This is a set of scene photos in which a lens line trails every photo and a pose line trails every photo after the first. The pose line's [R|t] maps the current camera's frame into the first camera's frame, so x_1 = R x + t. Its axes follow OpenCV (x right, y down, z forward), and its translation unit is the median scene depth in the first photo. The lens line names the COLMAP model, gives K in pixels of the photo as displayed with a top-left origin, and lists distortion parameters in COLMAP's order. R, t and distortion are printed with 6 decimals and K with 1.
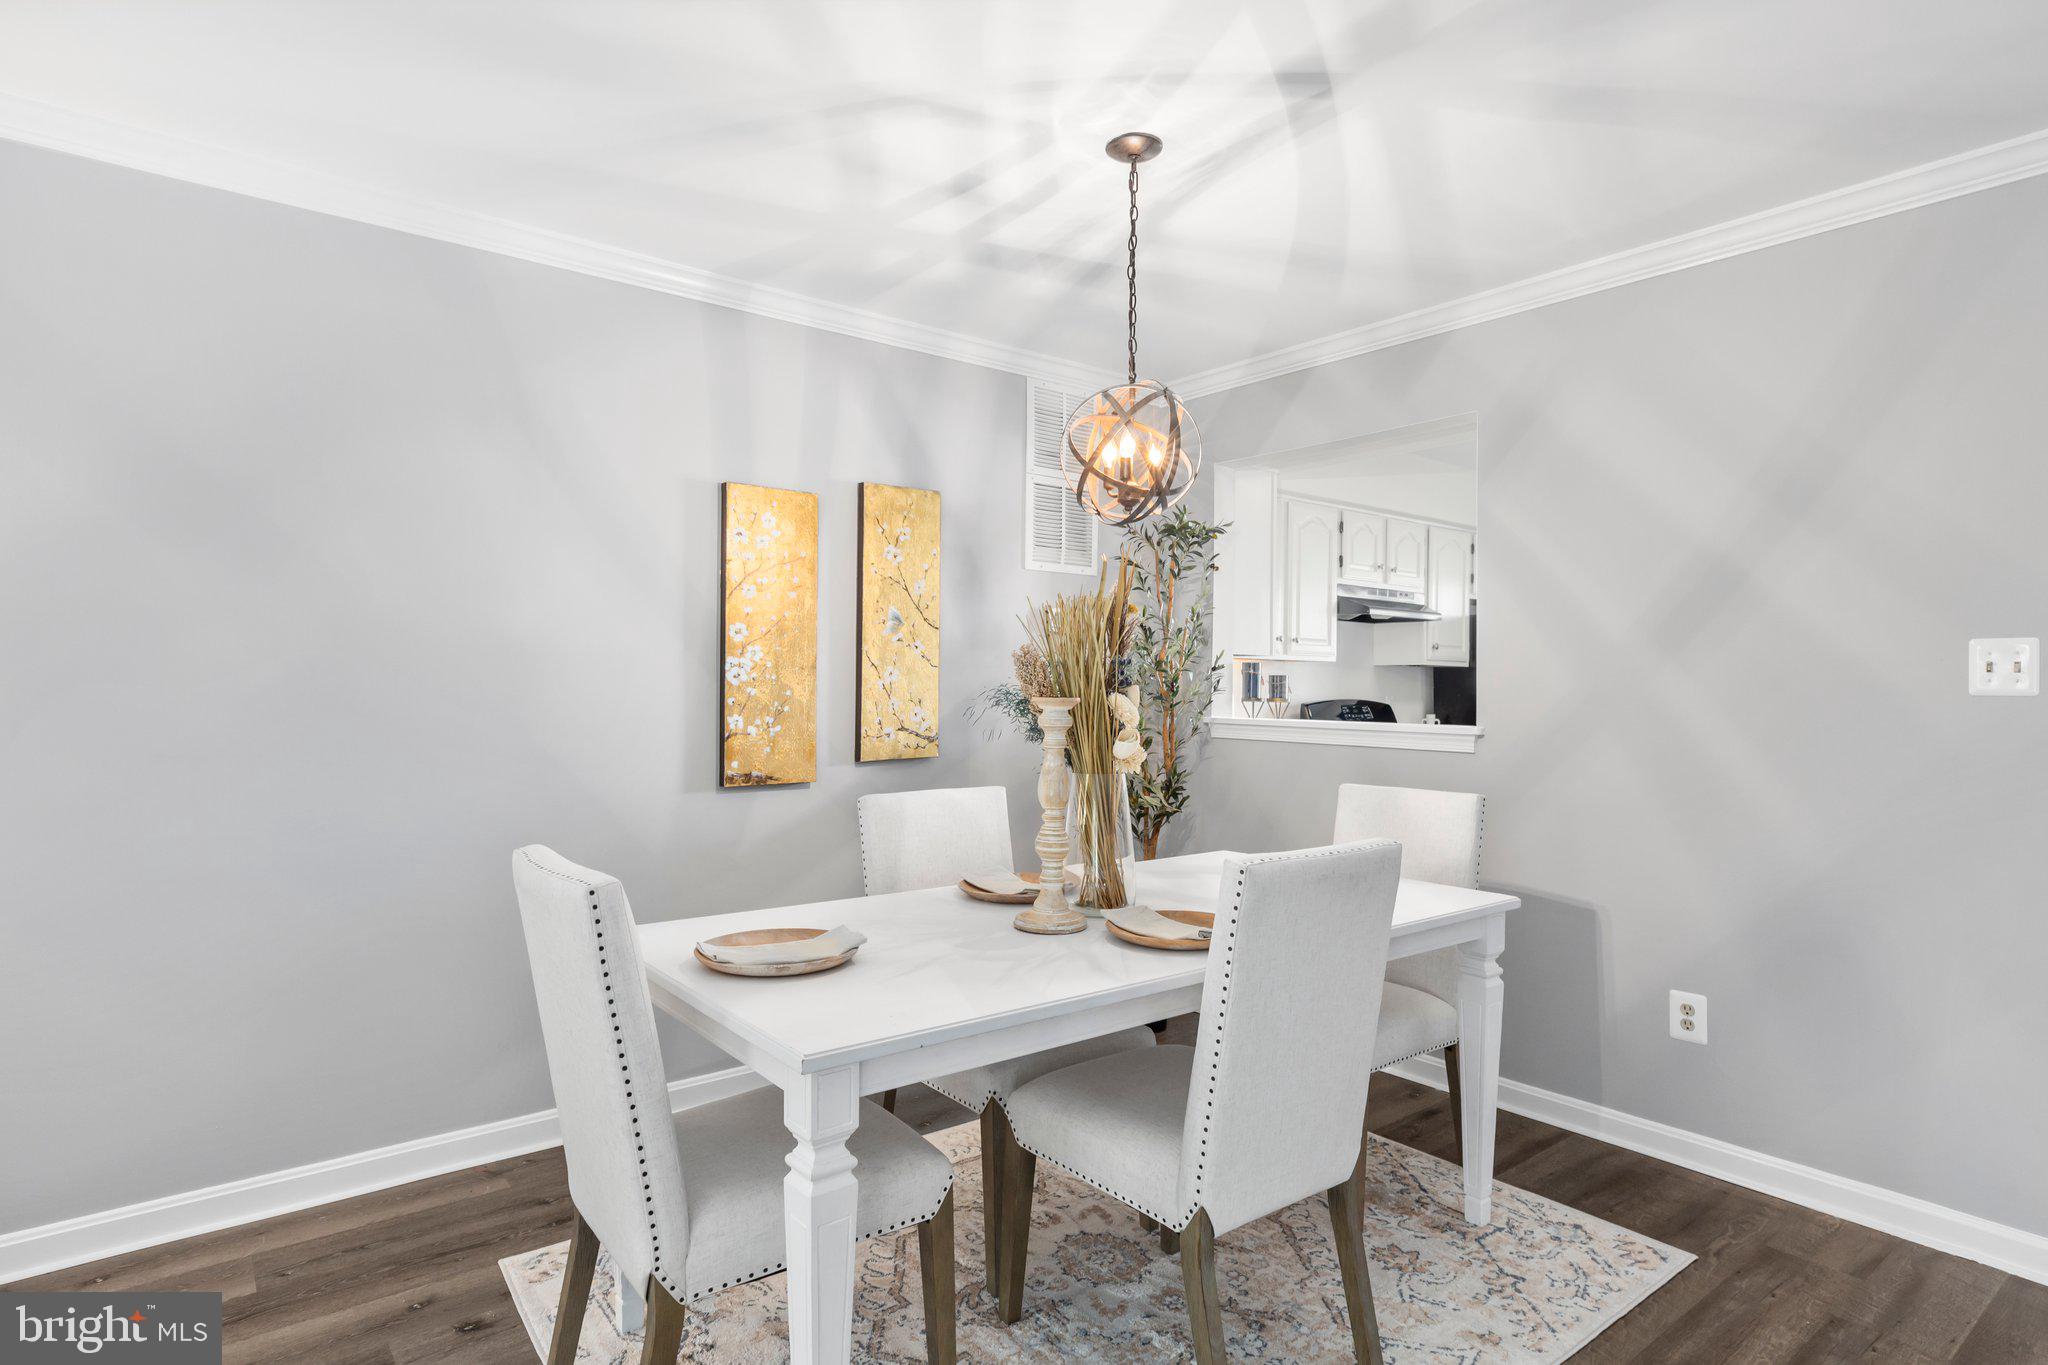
lens RADIAL K [[1090.6, 0, 1026.1], [0, 1090.6, 687.0], [0, 0, 1]] dist [-0.001050, 0.000170]
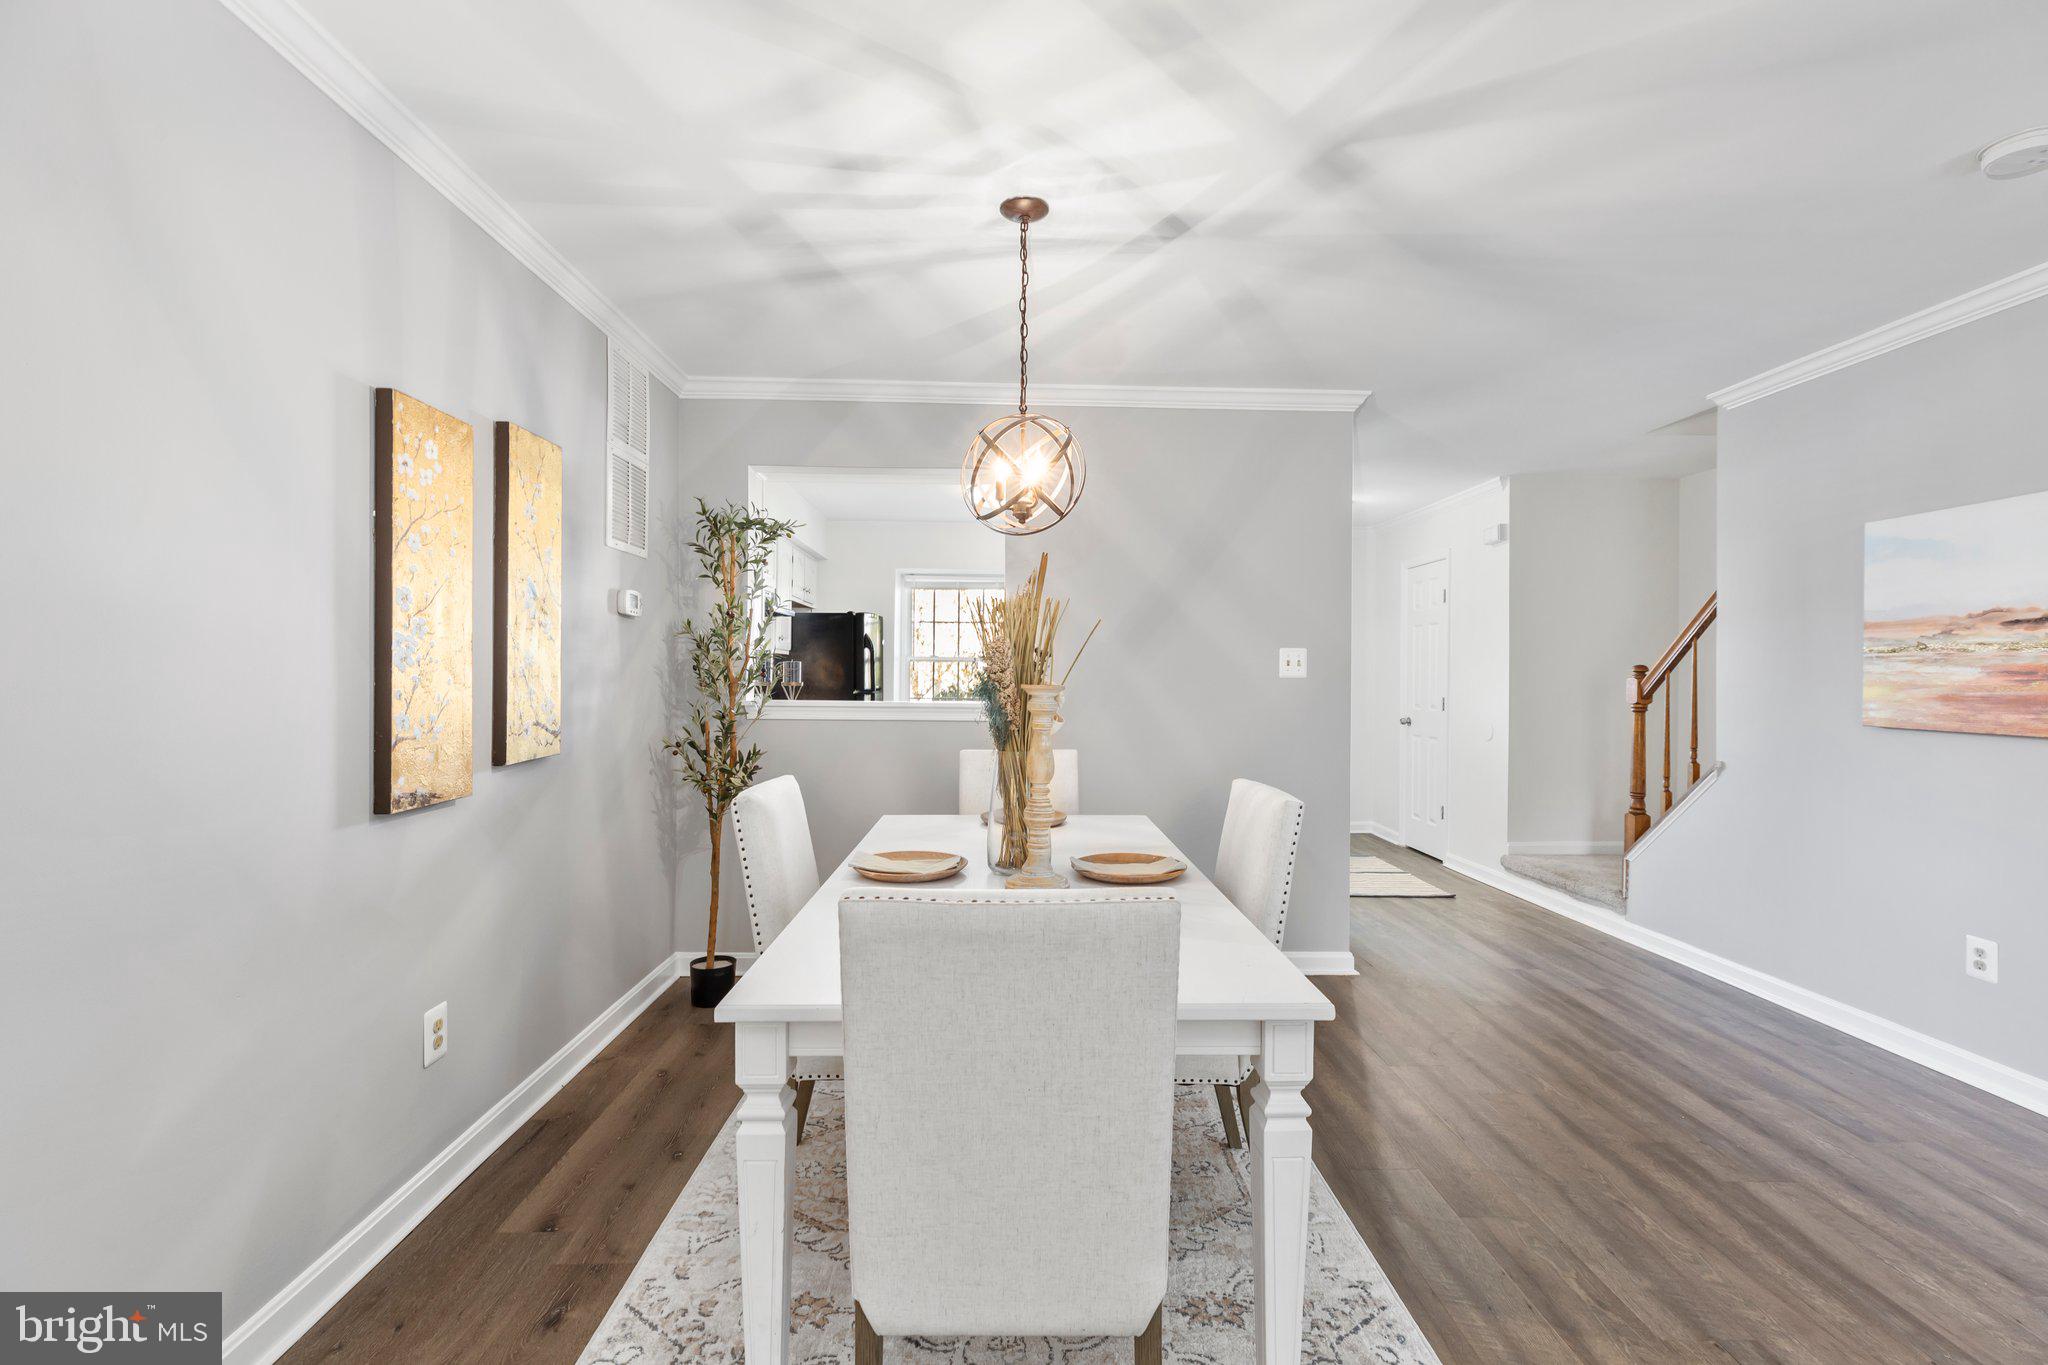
lens RADIAL K [[919.8, 0, 1025.0], [0, 919.8, 676.6], [0, 0, 1]] dist [0.000724, 0.000353]
pose [[0.598077, -0.004859, 0.801424, -0.539601], [-0.003241, 0.999959, 0.008481, -0.005206], [-0.801432, -0.007670, 0.598036, 0.323622]]
